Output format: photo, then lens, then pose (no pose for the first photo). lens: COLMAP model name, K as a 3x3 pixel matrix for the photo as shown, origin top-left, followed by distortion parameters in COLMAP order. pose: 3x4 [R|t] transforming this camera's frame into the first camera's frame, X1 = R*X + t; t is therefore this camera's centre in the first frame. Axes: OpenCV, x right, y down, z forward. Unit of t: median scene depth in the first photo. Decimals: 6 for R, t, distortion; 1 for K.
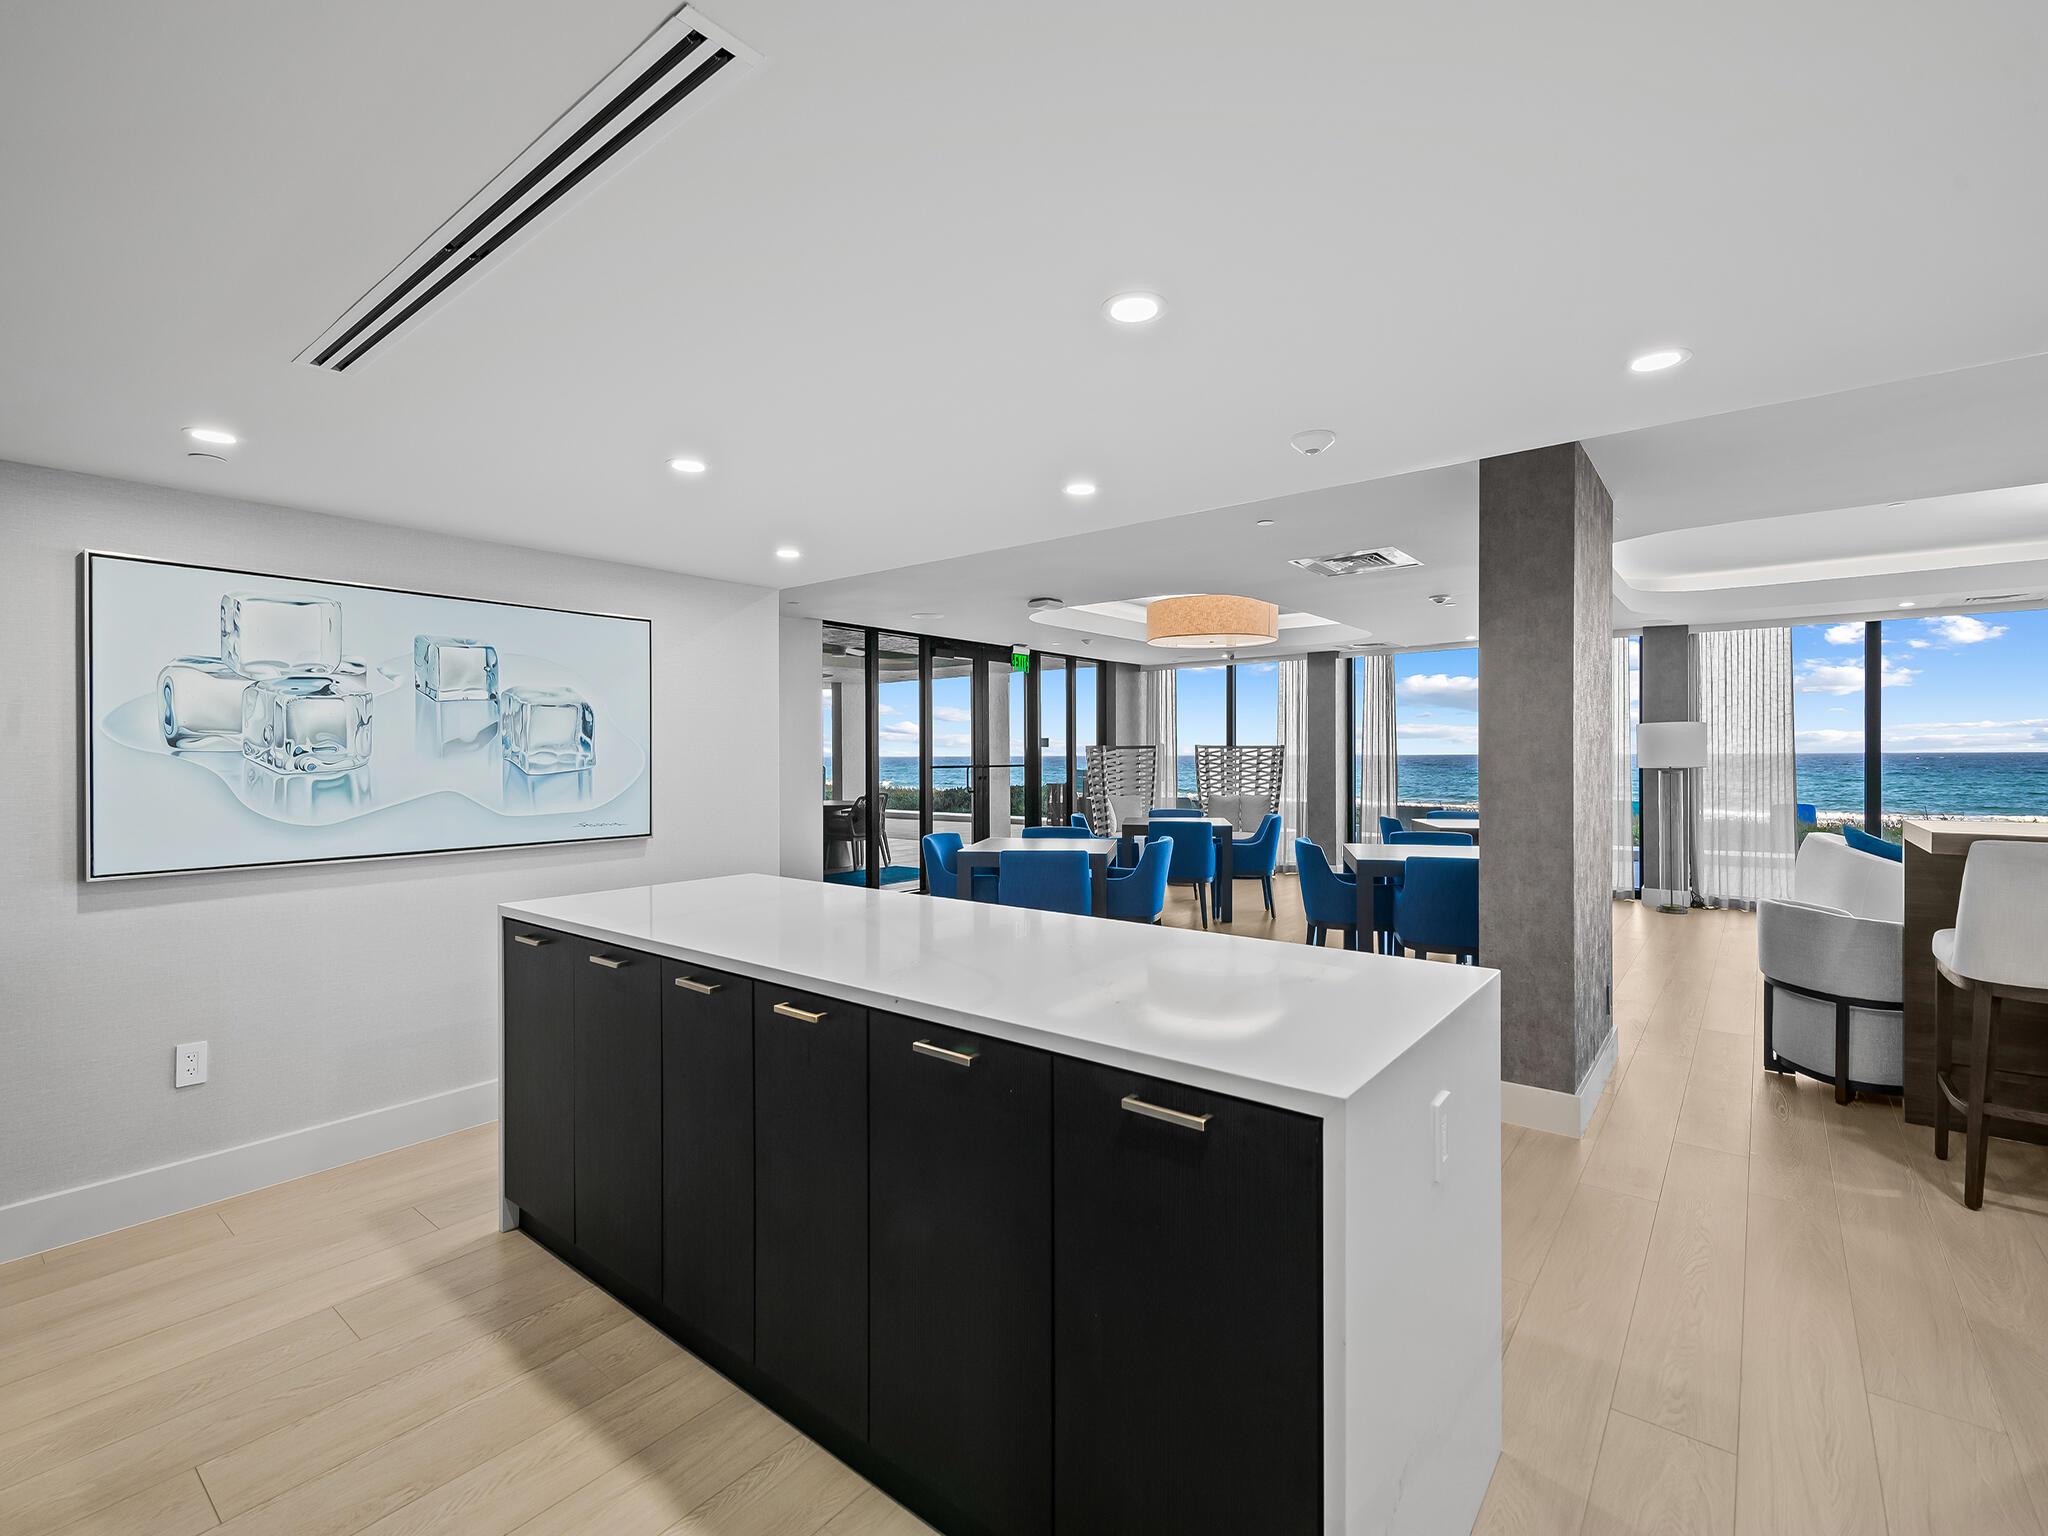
lens RADIAL K [[936.2, 0, 1024.0], [0, 936.2, 761.2], [0, 0, 1]] dist [0.000321, 0.000040]
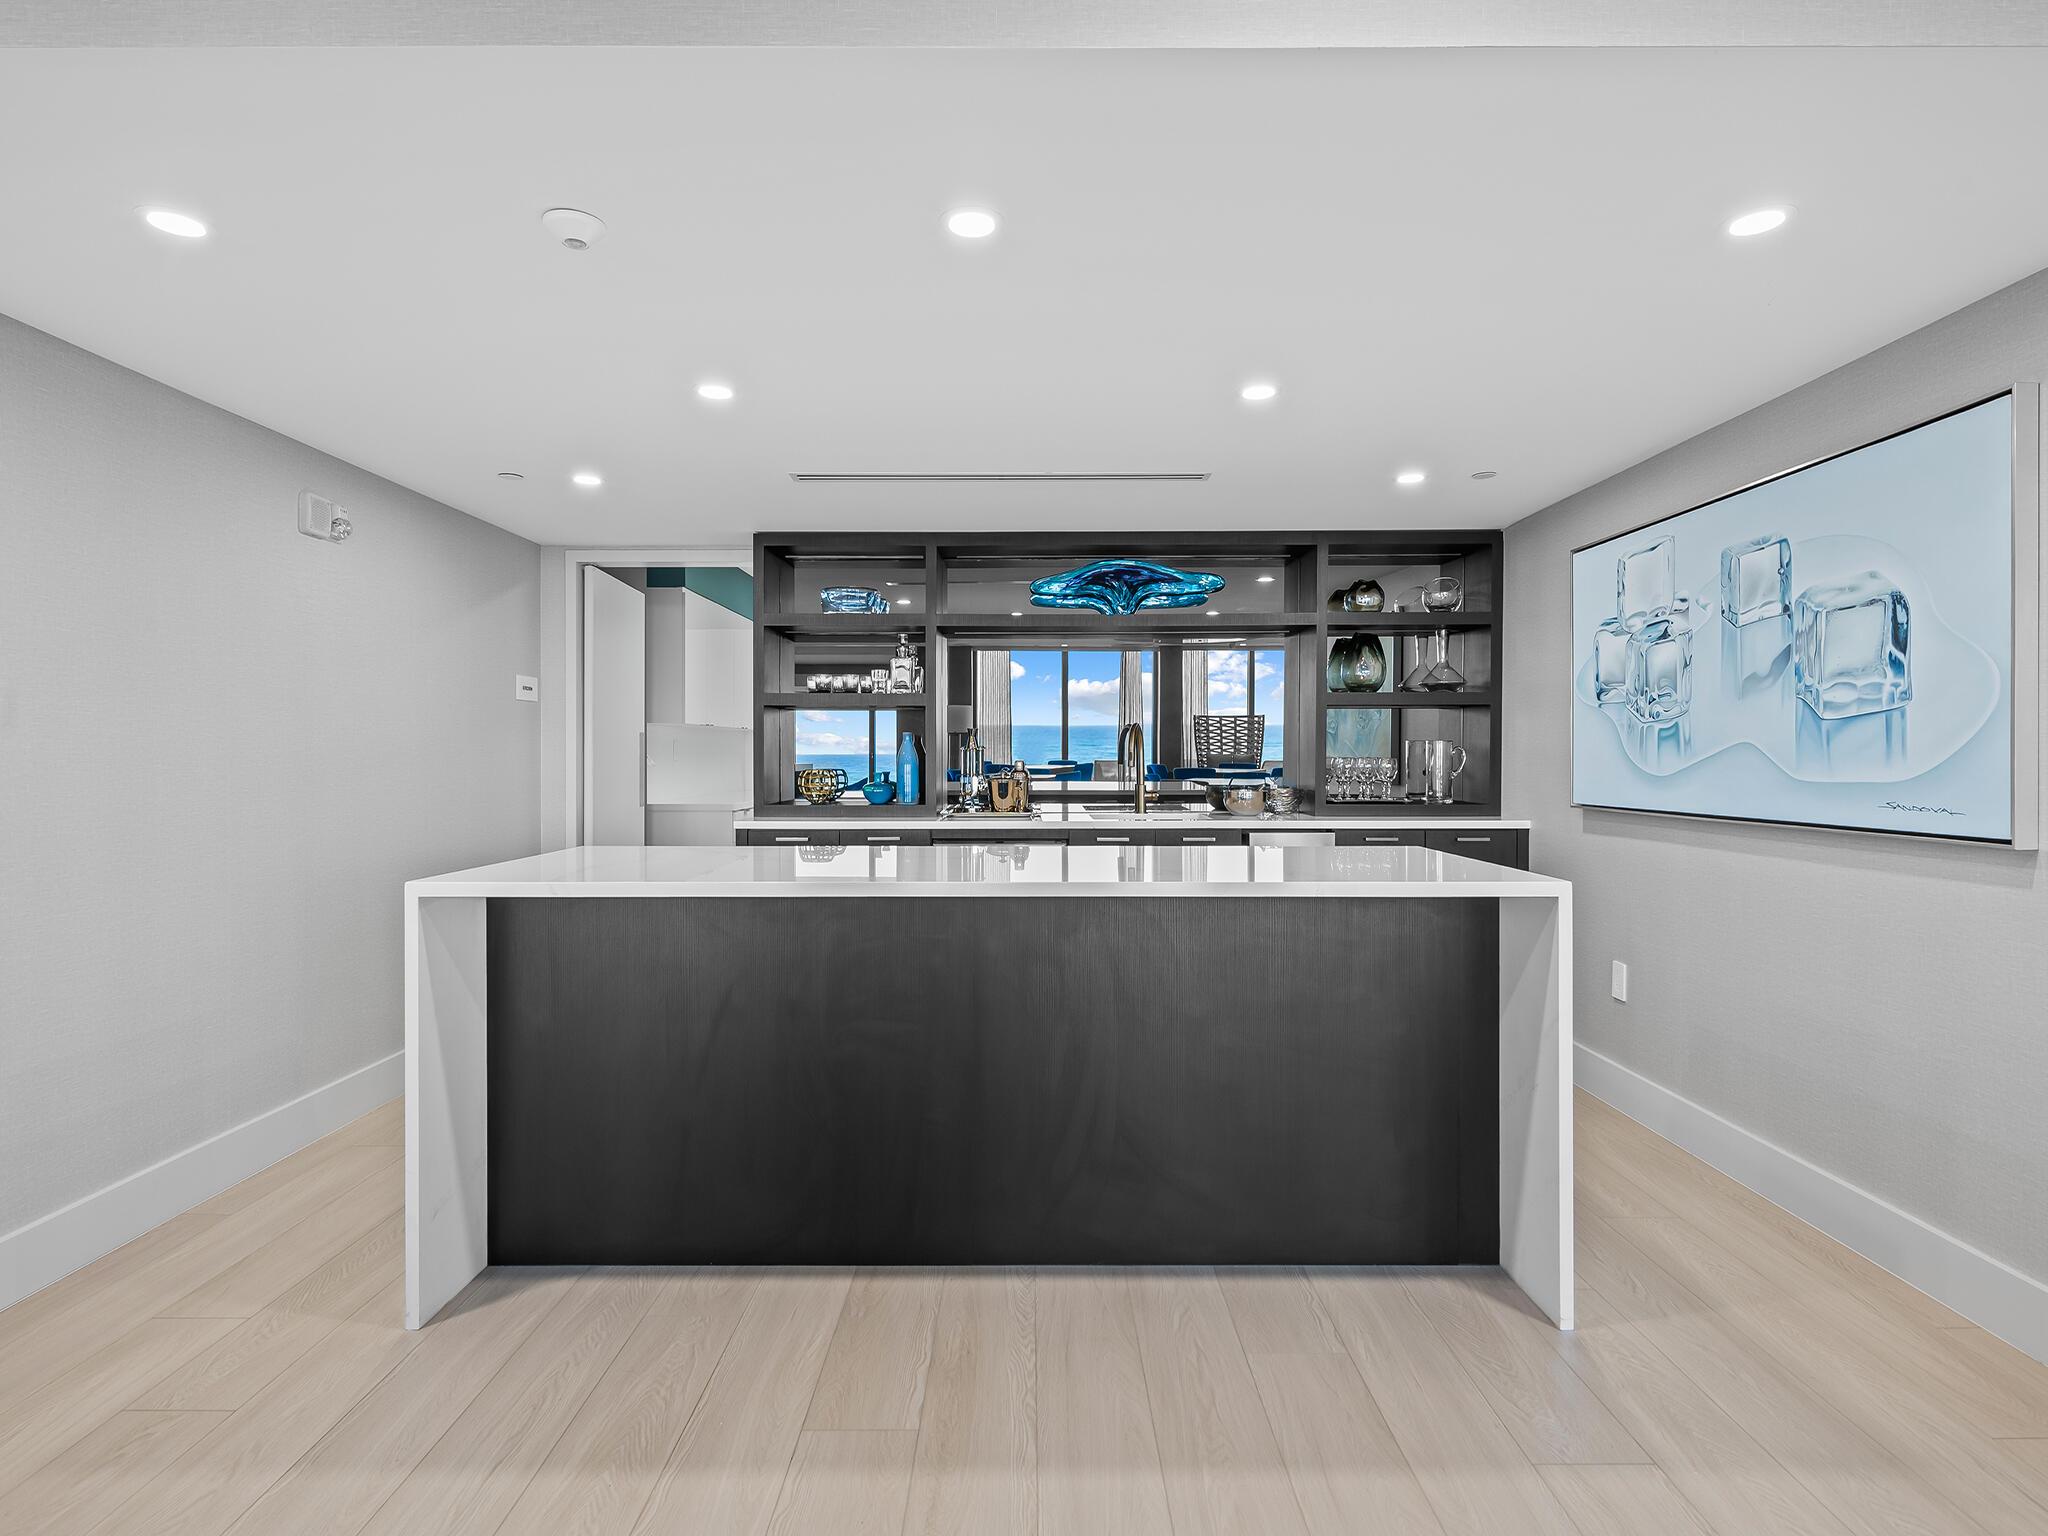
lens RADIAL K [[1063.8, 0, 1027.8], [0, 1063.8, 759.7], [0, 0, 1]] dist [0.001147, 0.000196]
pose [[-0.789980, 0.002756, -0.613126, 0.392132], [-0.004641, 0.999934, 0.010474, 0.040512], [0.613115, 0.011120, -0.789916, 1.346735]]
